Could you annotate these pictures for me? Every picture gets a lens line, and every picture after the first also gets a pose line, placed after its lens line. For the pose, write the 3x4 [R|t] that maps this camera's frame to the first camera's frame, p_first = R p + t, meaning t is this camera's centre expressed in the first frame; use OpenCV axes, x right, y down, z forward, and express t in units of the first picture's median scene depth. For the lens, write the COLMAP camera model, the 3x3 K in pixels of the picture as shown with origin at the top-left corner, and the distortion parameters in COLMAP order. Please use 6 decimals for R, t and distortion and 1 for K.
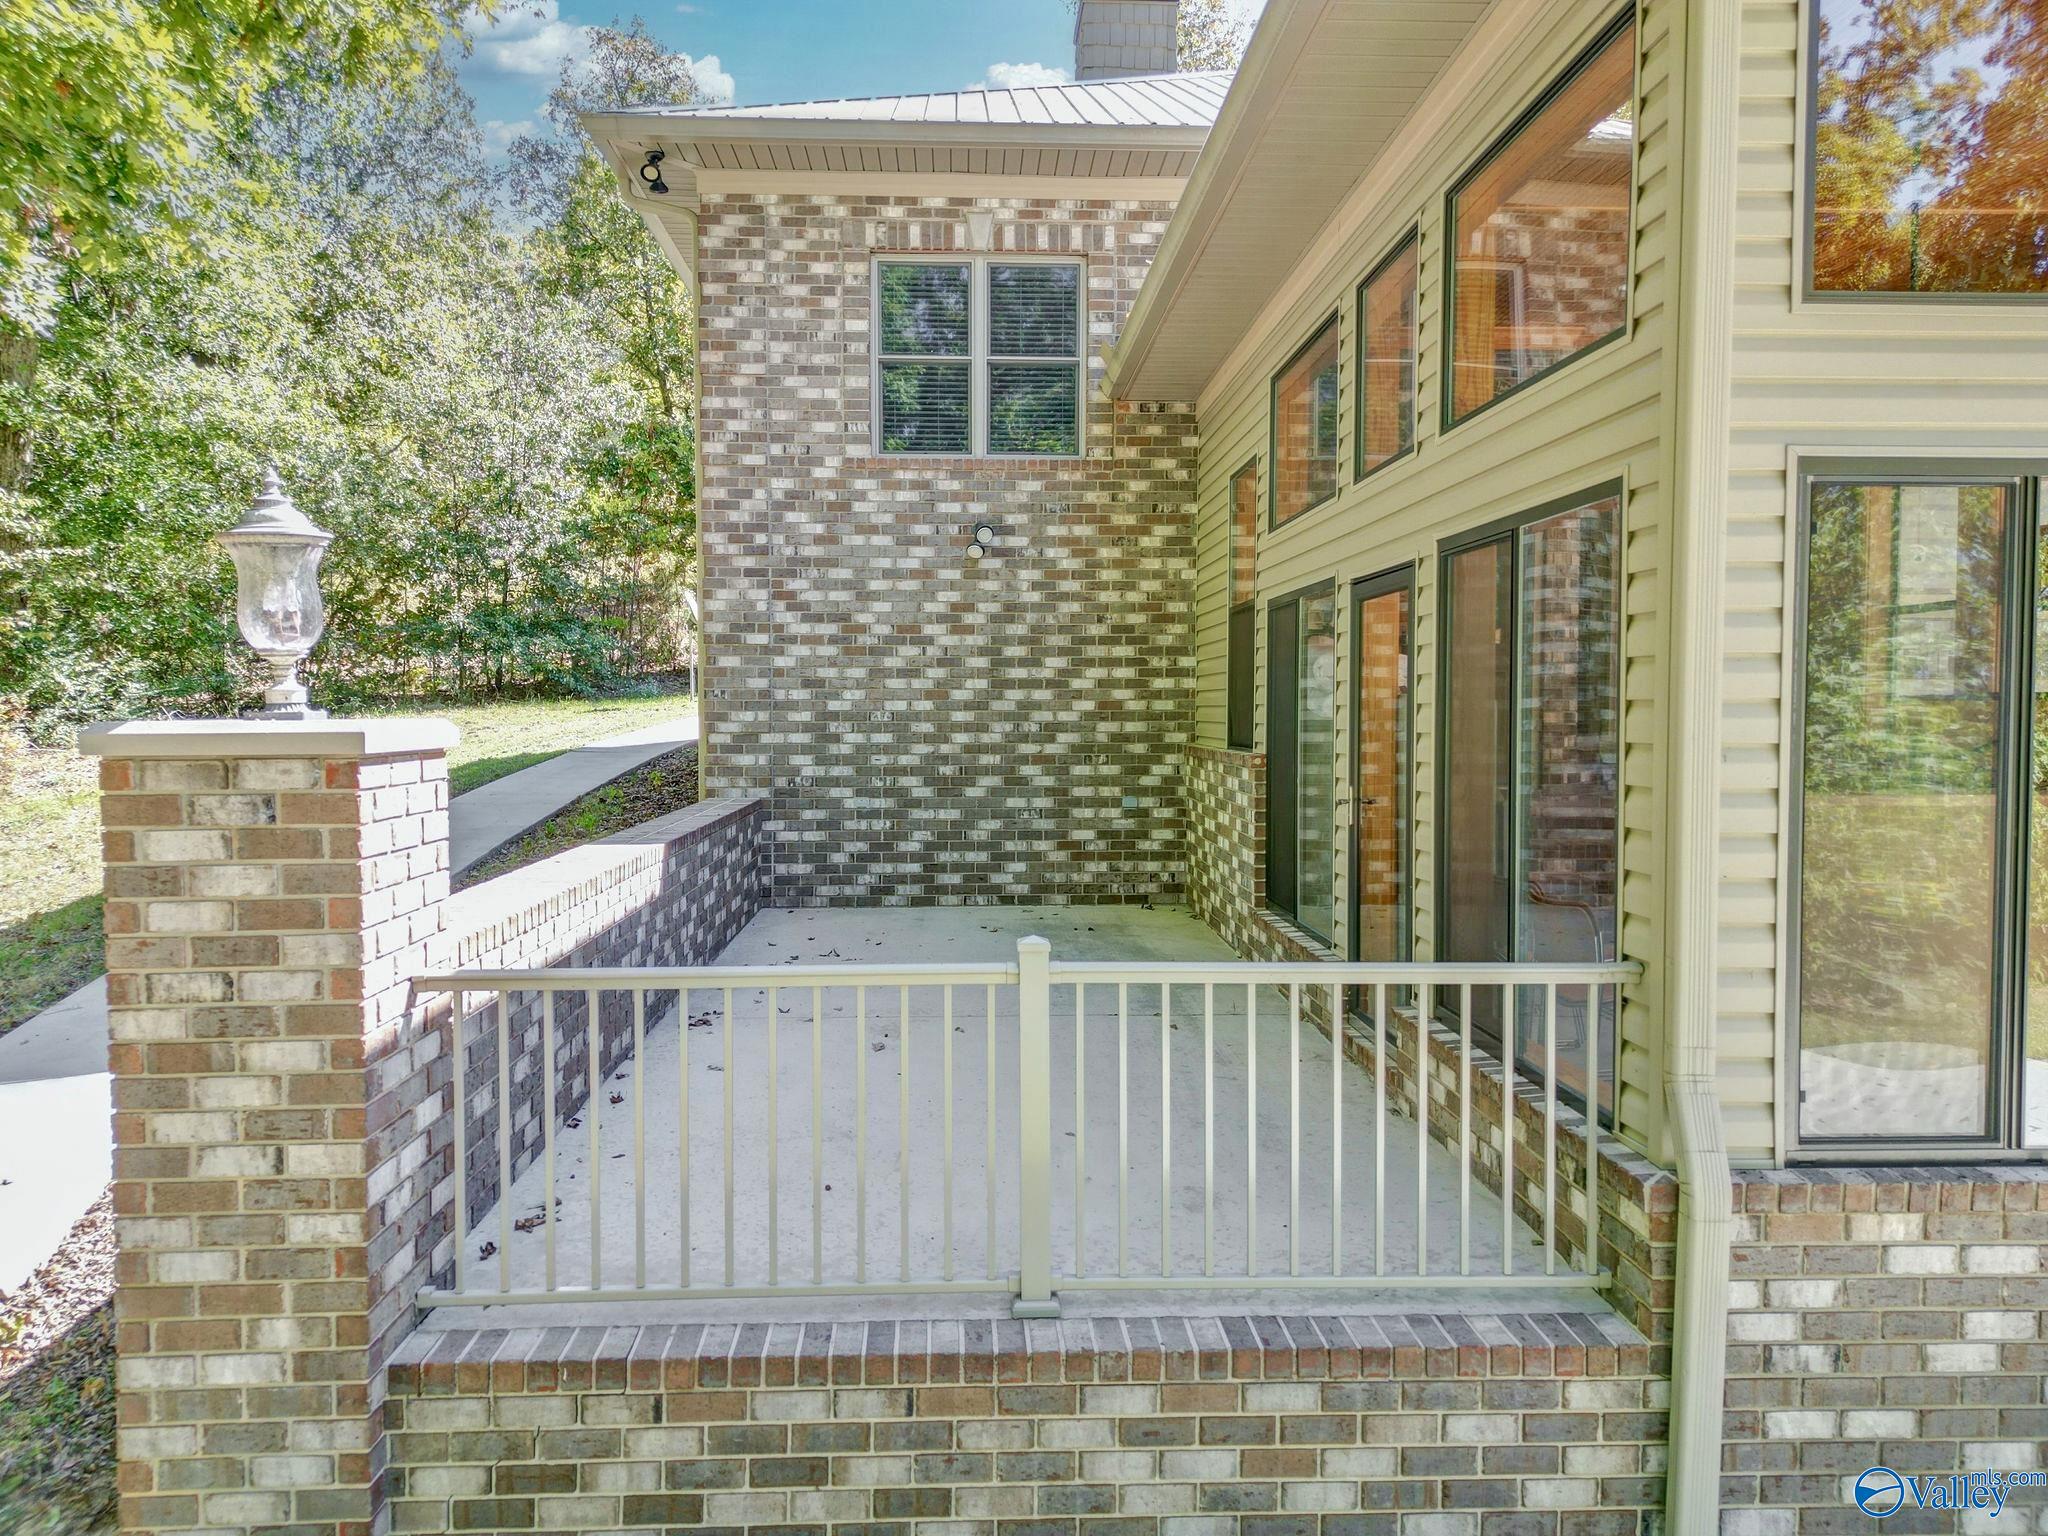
lens RADIAL K [[1431.1, 0, 1022.0], [0, 1431.1, 761.2], [0, 0, 1]] dist [0.094729, -0.101869]
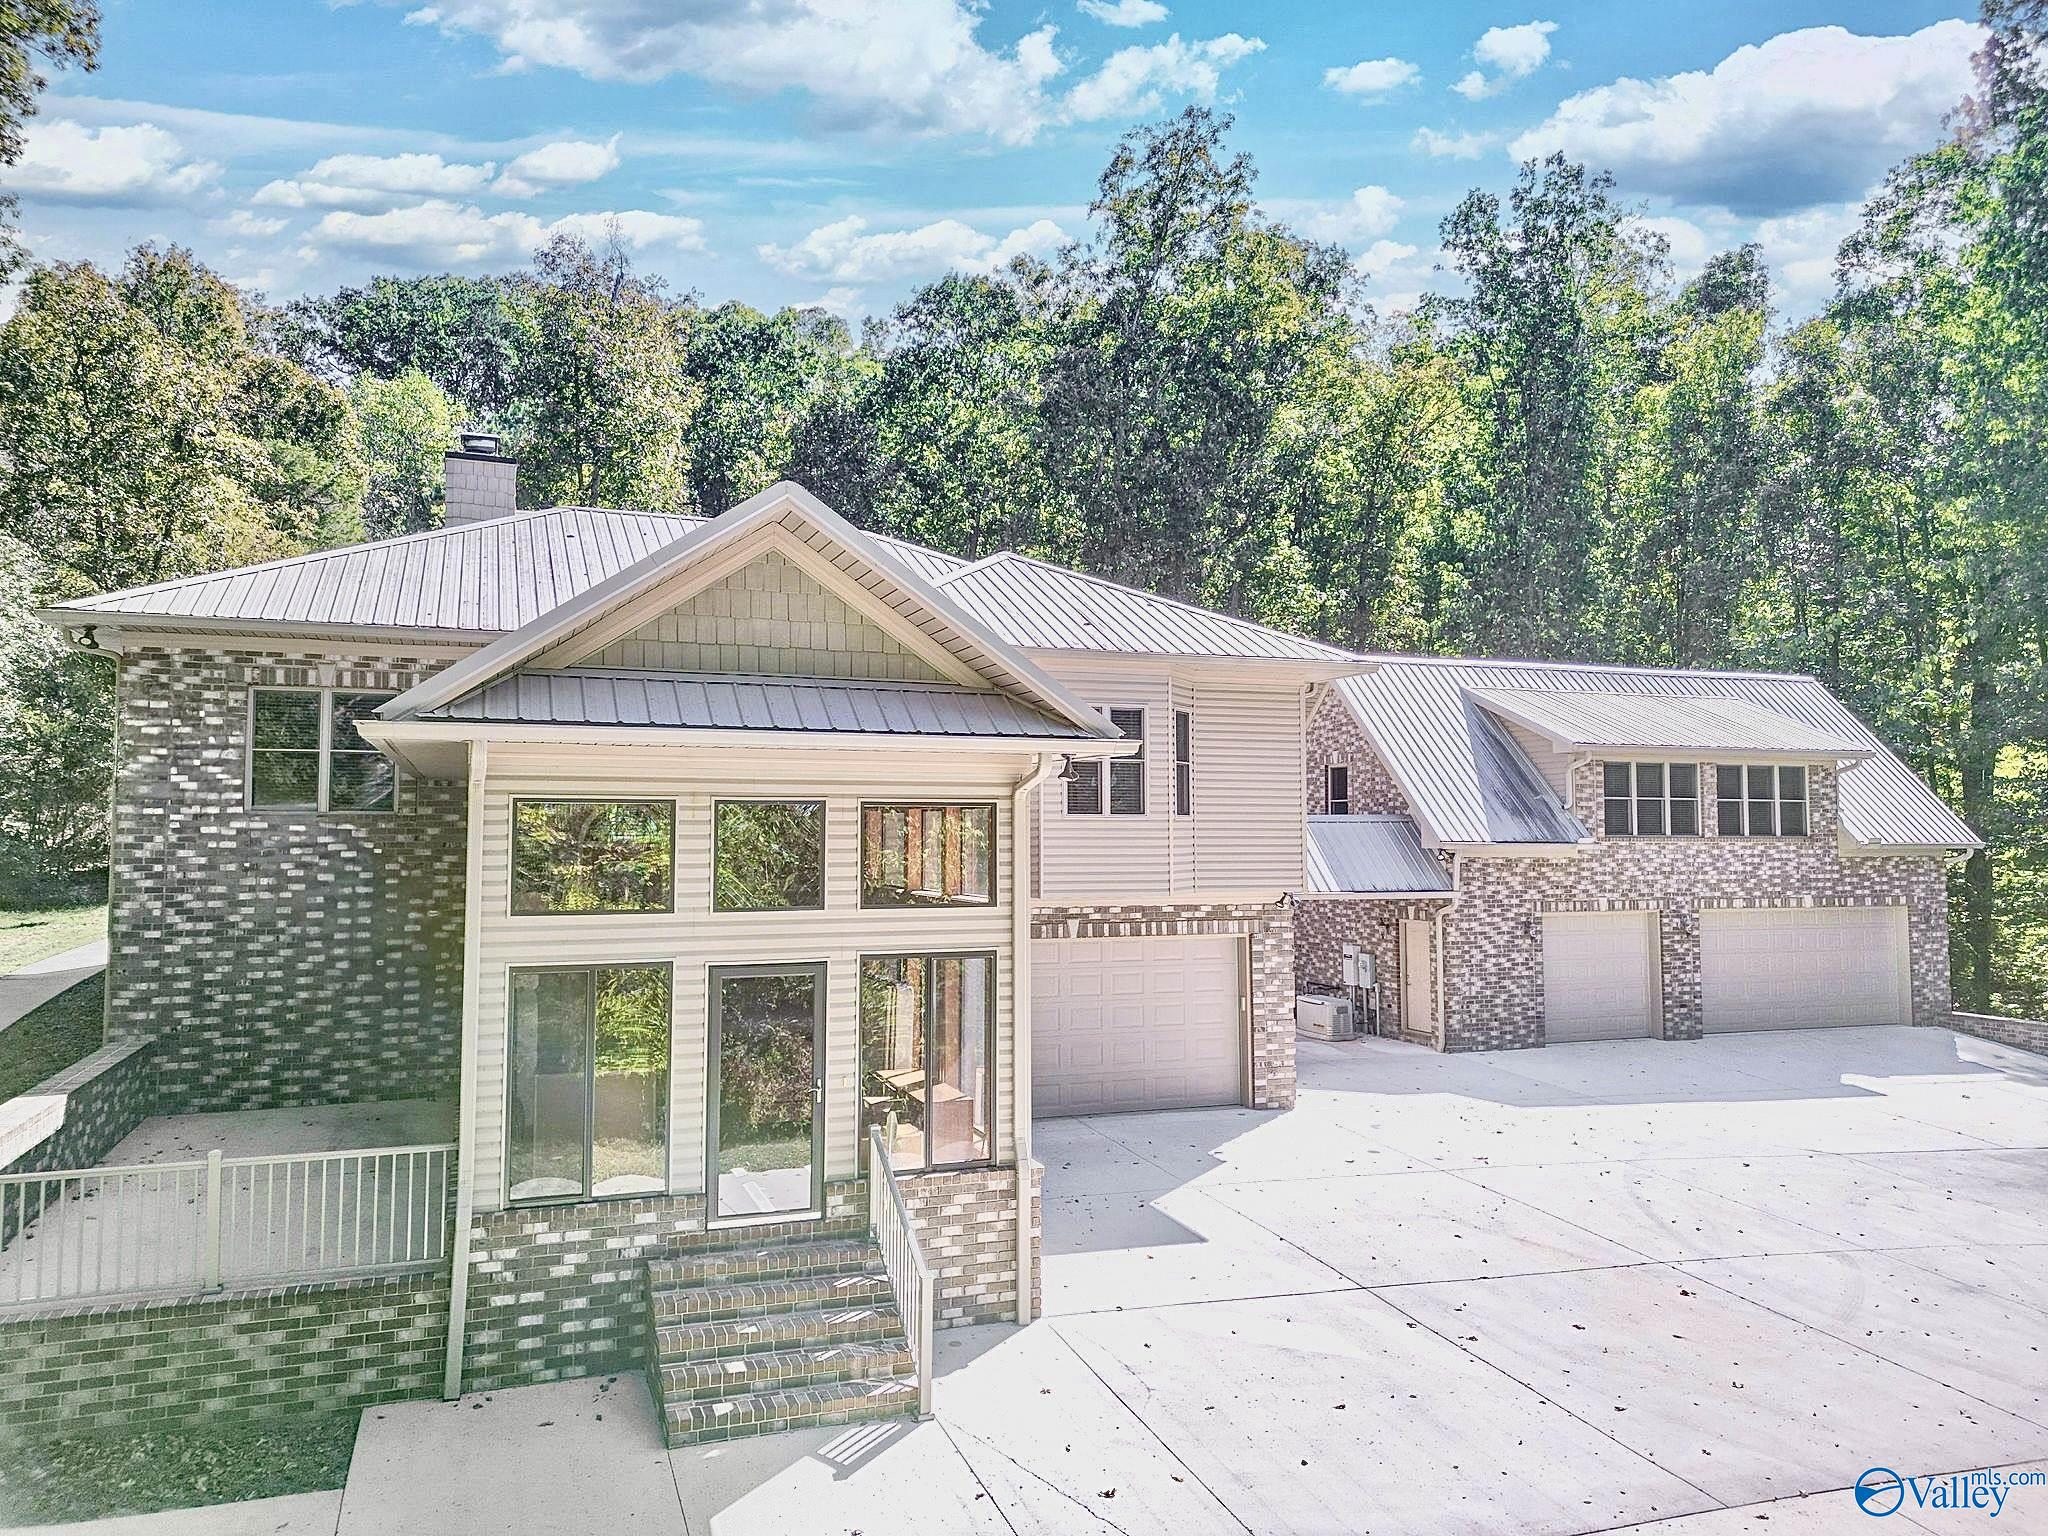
lens RADIAL K [[1431.1, 0, 1022.0], [0, 1431.1, 761.2], [0, 0, 1]] dist [0.094729, -0.101869]
pose [[0.951377, 0.016951, 0.307564, 0.207279], [0.010989, 0.995981, -0.088884, -0.119184], [-0.307834, 0.087942, 0.947367, -0.741343]]
